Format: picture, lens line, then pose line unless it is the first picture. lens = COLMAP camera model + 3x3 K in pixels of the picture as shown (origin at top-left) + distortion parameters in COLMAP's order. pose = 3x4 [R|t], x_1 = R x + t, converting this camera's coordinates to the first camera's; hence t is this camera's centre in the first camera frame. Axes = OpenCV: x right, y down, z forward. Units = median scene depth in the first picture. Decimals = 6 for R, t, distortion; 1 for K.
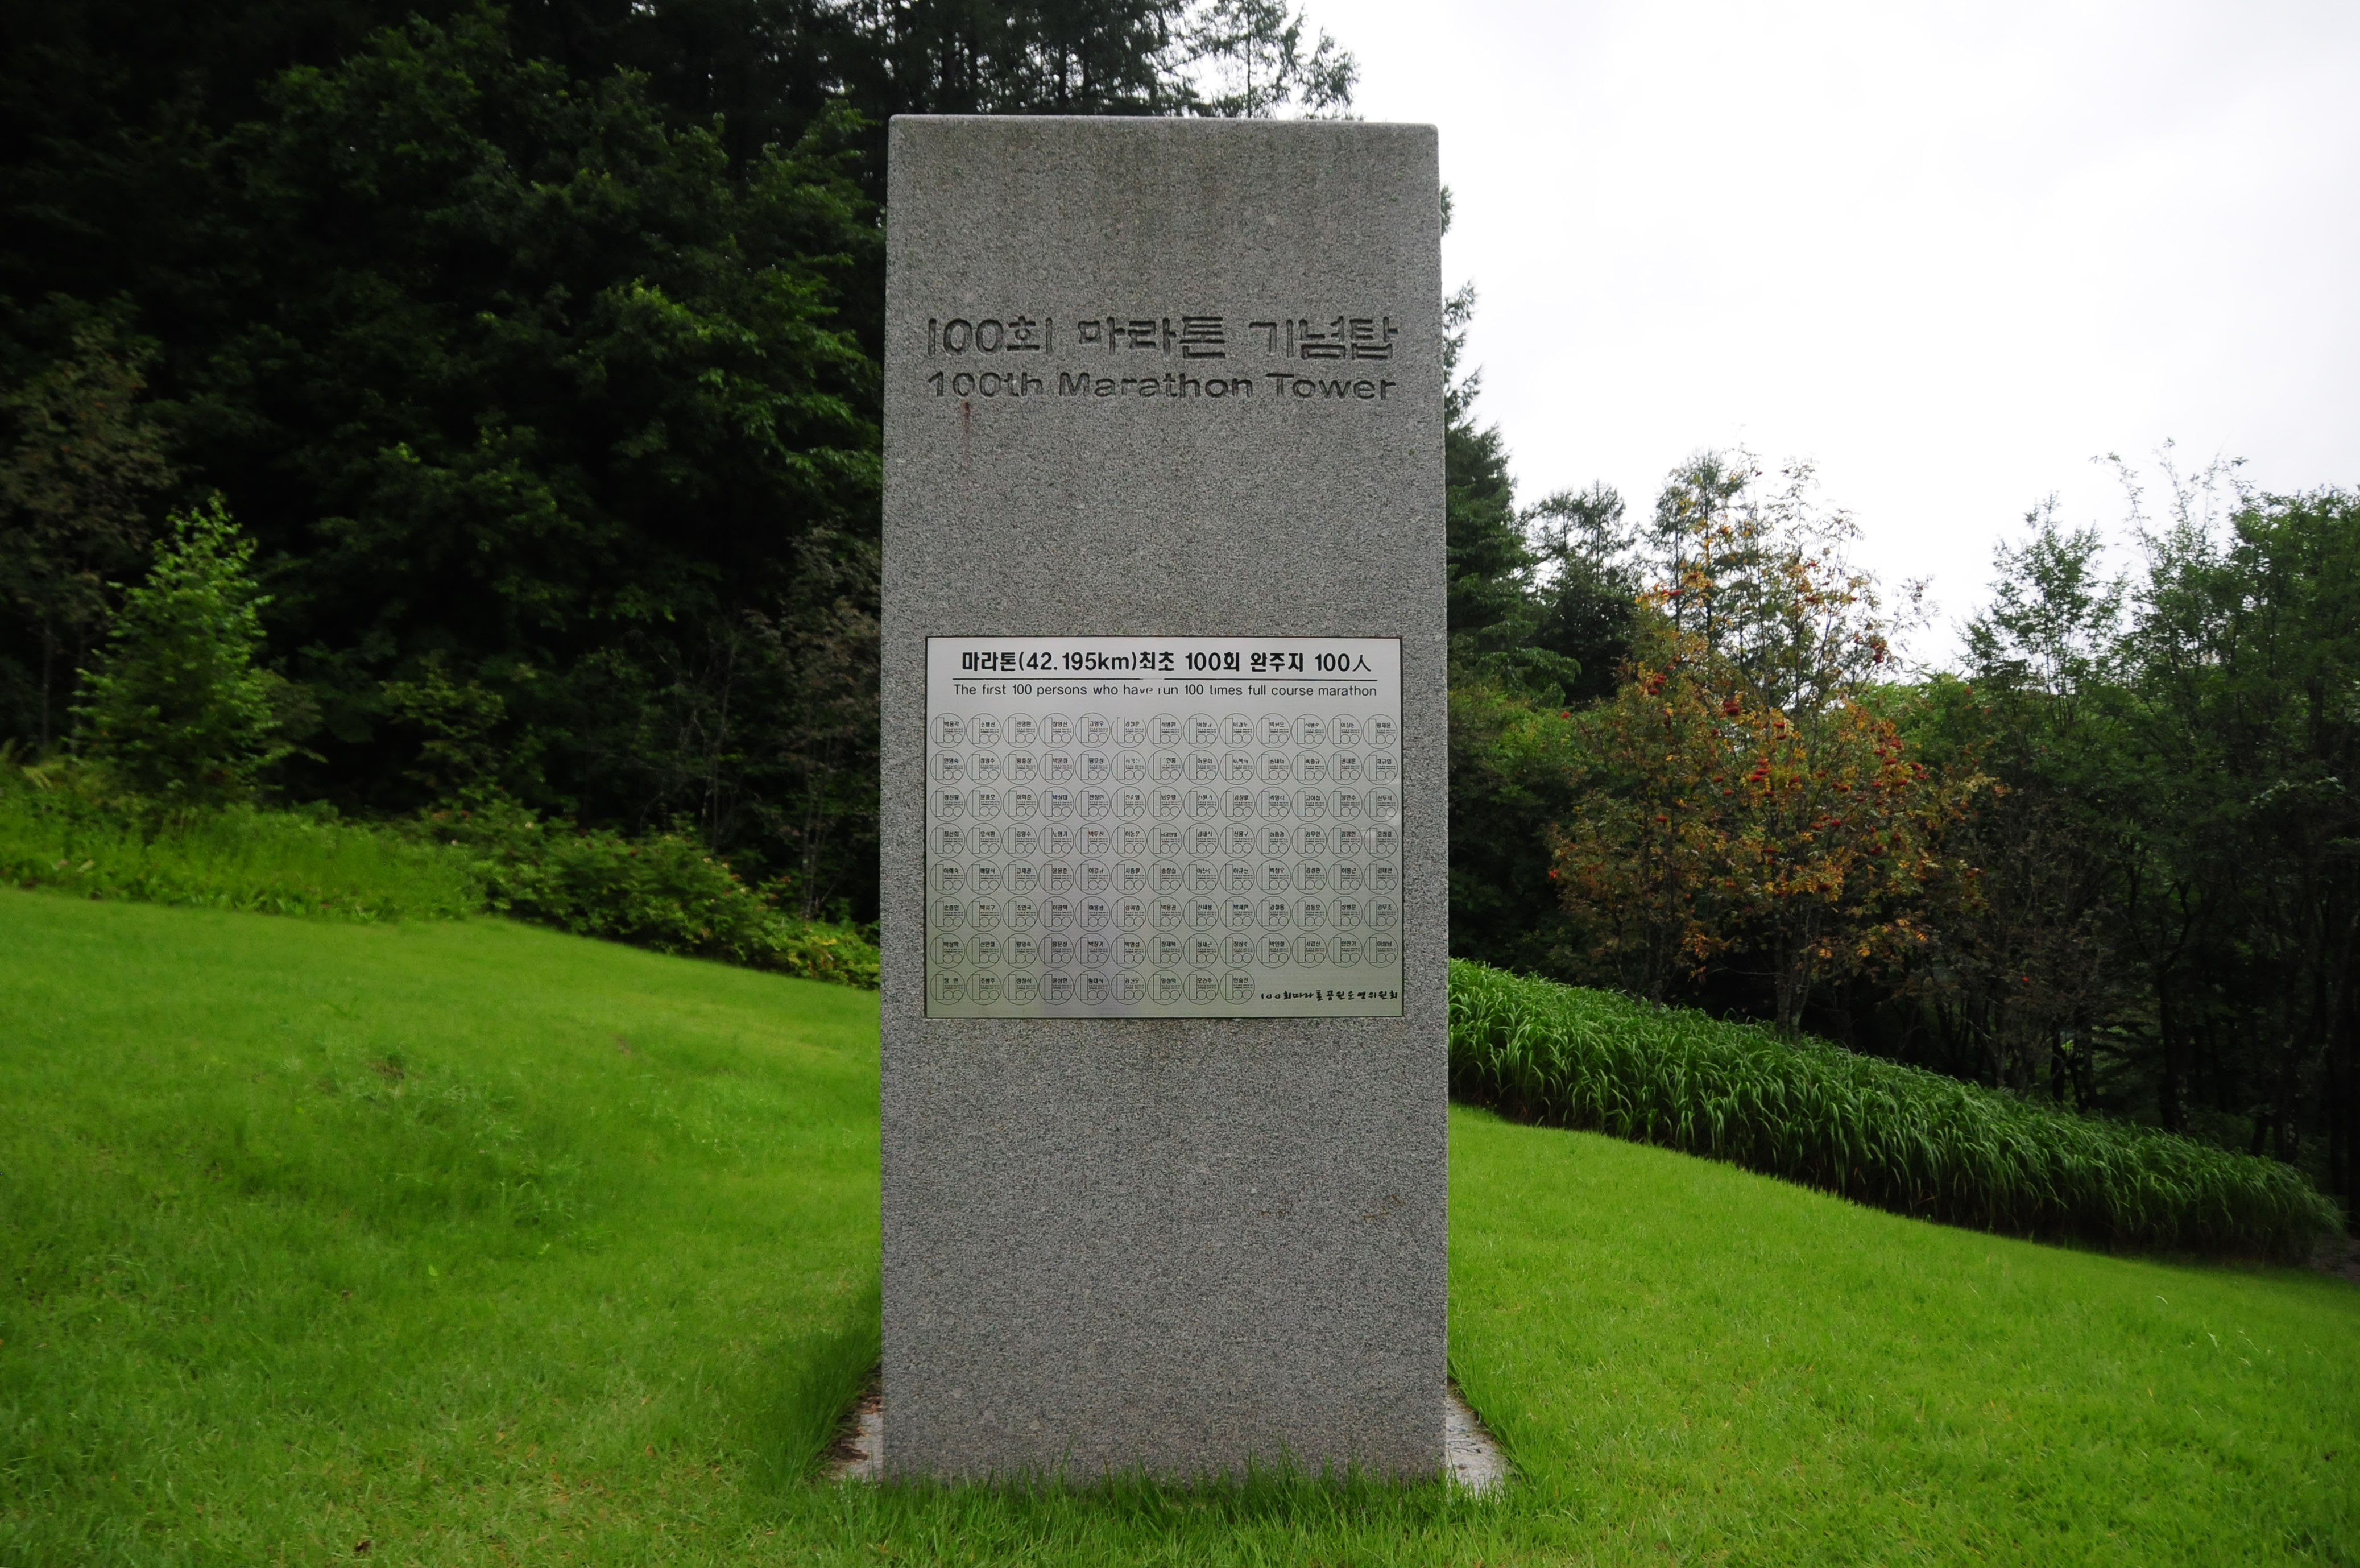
lens RADIAL K [[1849.4, 0, 1179.4], [0, 1849.4, 789.2], [0, 0, 1]] dist [-0.010248, -0.005044]
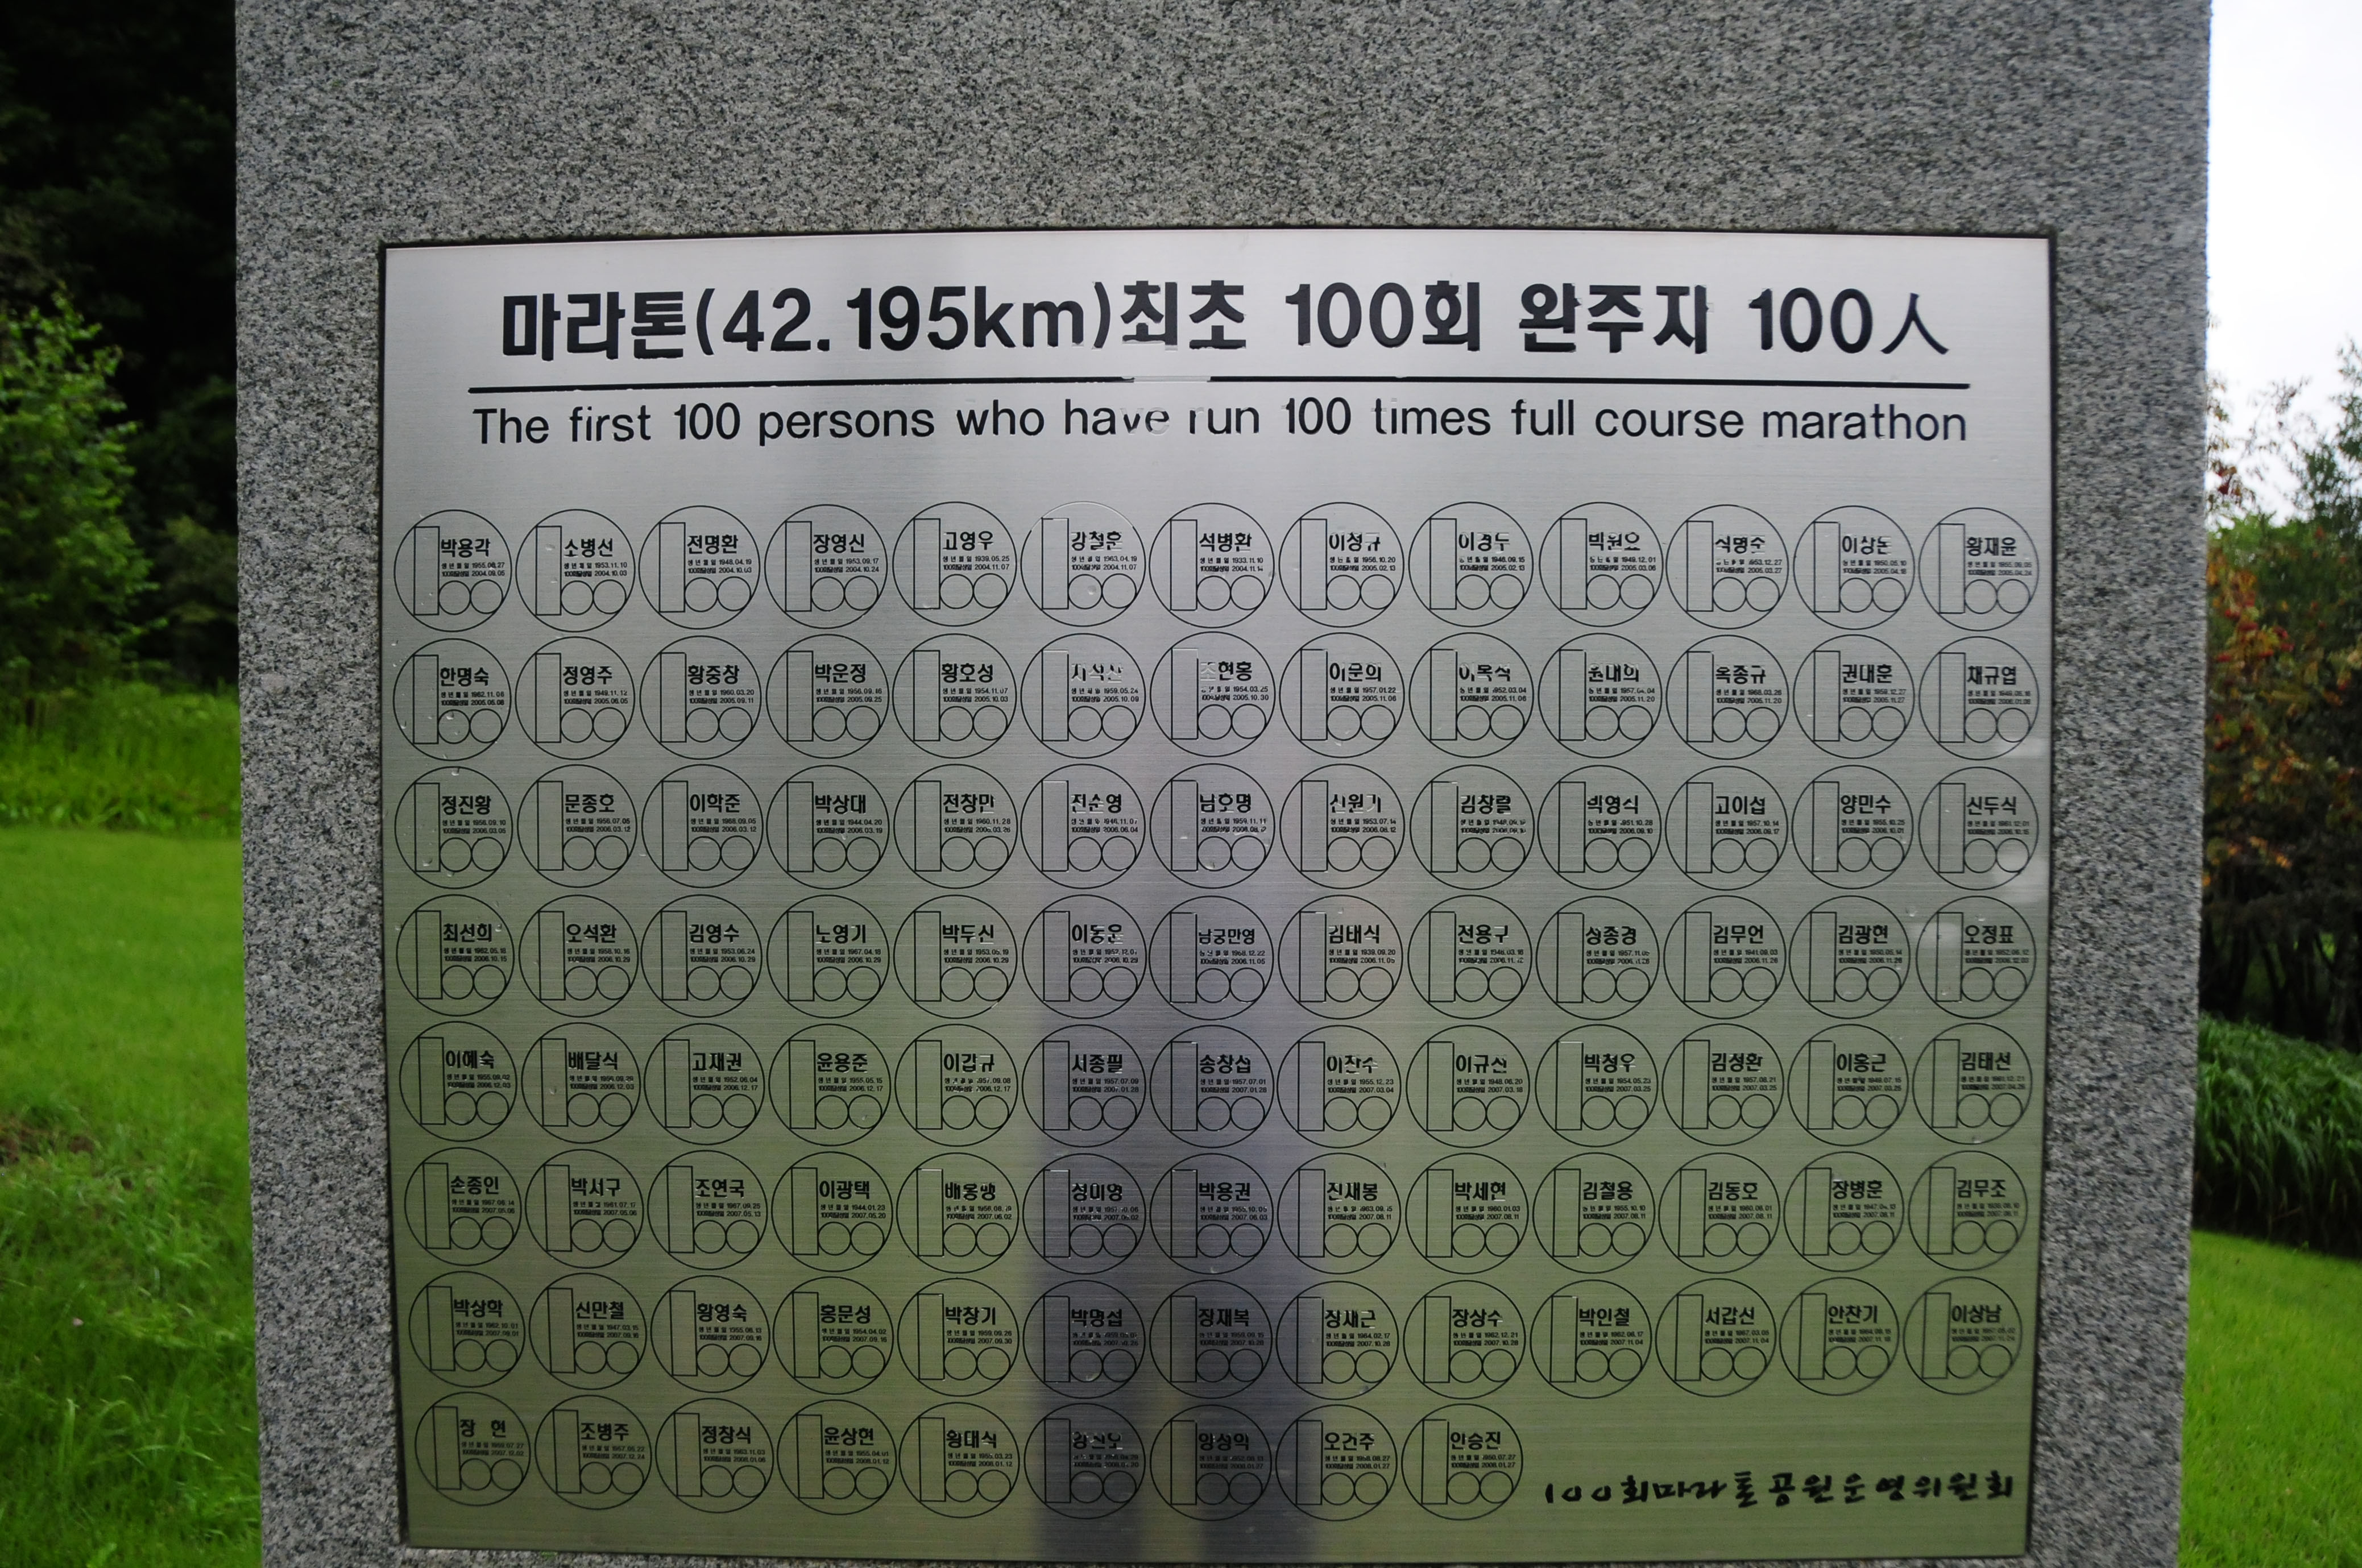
lens RADIAL K [[2063.5, 0, 1184.7], [0, 2063.5, 845.3], [0, 0, 1]] dist [-0.096609, 0.065075]
pose [[0.998386, 0.003510, -0.056677, 0.005751], [0.001823, 0.995593, 0.093763, -0.018570], [0.056757, -0.093715, 0.993980, 0.685377]]
